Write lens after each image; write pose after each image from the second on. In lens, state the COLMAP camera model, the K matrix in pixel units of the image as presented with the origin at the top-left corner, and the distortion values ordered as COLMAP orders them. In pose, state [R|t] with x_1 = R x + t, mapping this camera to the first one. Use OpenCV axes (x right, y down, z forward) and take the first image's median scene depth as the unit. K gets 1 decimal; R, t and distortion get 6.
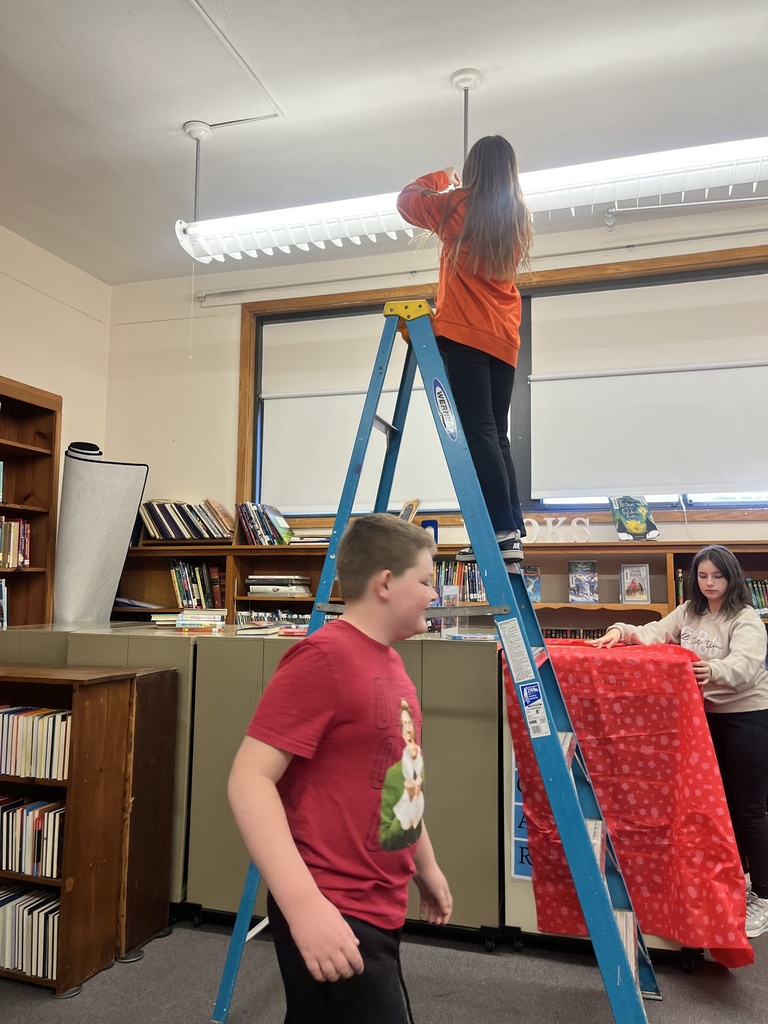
lens RADIAL K [[776.4, 0, 384.0], [0, 776.4, 512.0], [0, 0, 1]] dist [0.003830, -0.001846]
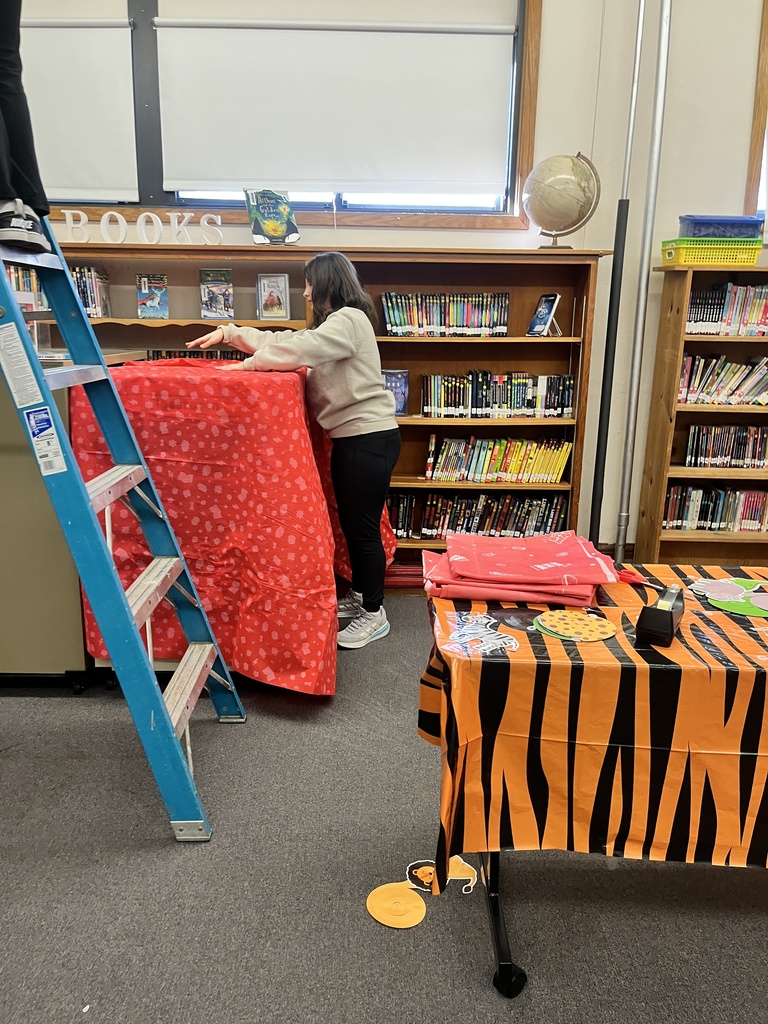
lens RADIAL K [[739.0, 0, 384.0], [0, 739.0, 512.0], [0, 0, 1]] dist [0.002639, 0.001334]
pose [[0.960116, -0.060643, 0.272945, 0.199680], [-0.035484, 0.941875, 0.334086, 0.037272], [-0.277340, -0.330446, 0.902157, 0.127521]]
